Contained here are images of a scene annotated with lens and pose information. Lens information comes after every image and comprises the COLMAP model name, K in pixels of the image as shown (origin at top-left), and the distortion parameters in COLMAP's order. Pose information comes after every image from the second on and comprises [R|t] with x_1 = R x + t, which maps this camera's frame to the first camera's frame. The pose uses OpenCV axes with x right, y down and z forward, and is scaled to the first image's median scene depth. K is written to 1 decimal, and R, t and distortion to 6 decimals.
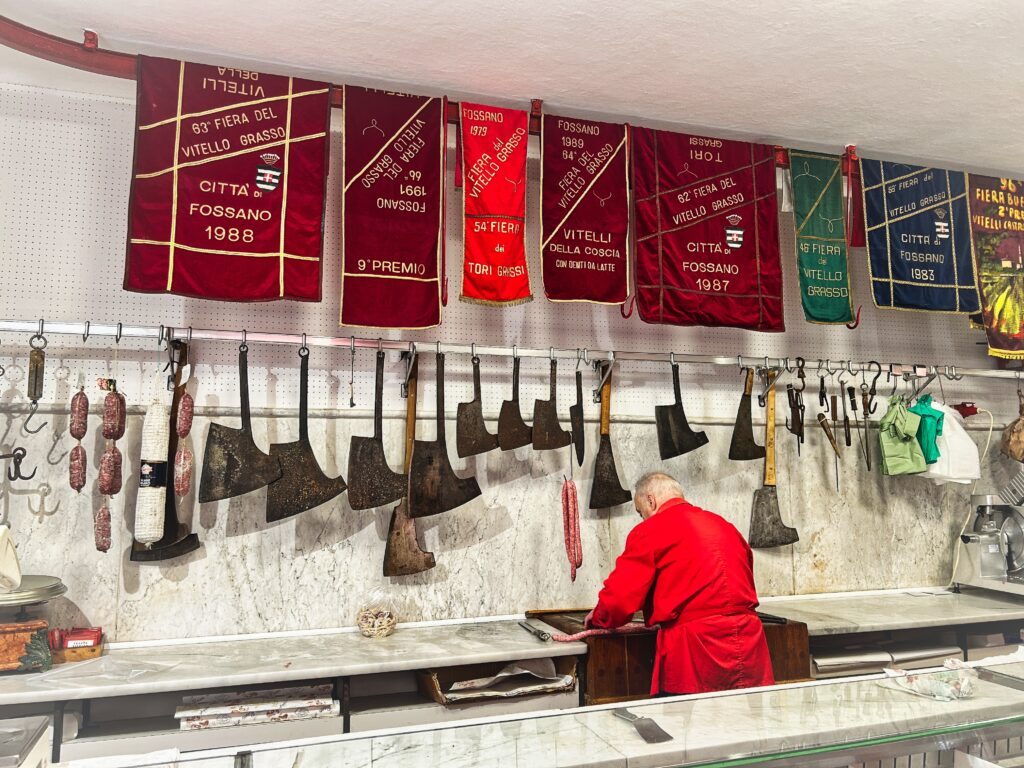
lens RADIAL K [[764.2, 0, 512.0], [0, 764.2, 384.0], [0, 0, 1]] dist [0.006320, -0.000578]
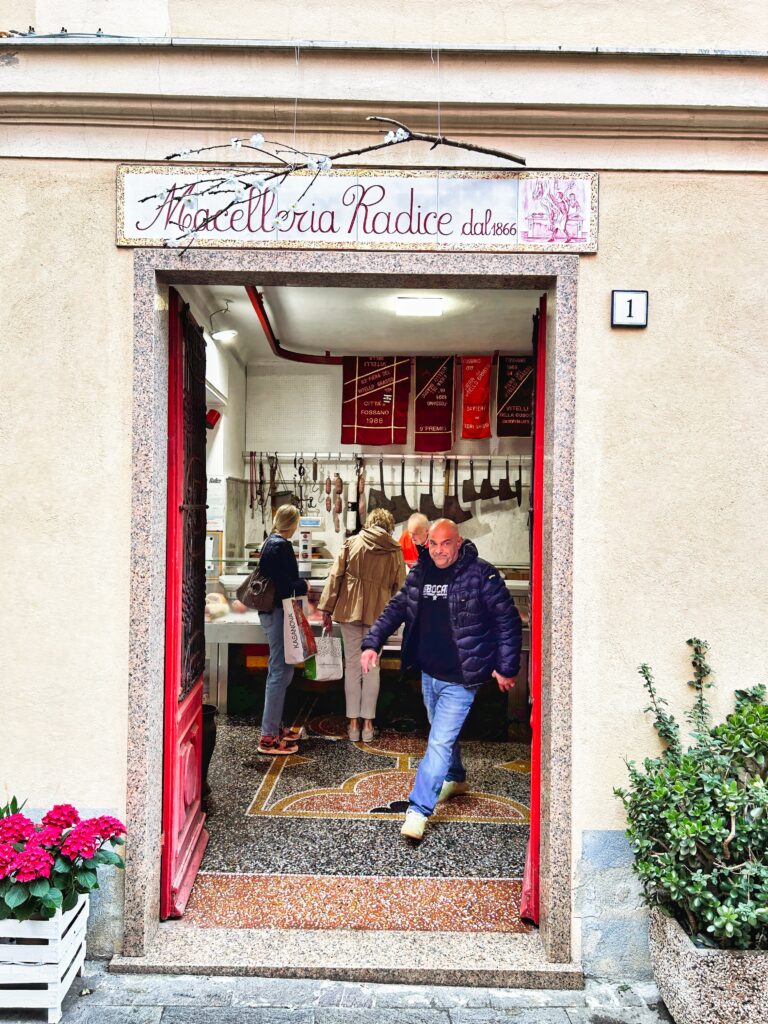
lens RADIAL K [[776.8, 0, 384.0], [0, 776.8, 512.0], [0, 0, 1]] dist [-0.000679, -0.000056]
pose [[0.921975, 0.018351, -0.386815, 0.705382], [0.025797, 0.993747, 0.108633, -0.160714], [0.386390, -0.110136, 0.915736, -1.490341]]
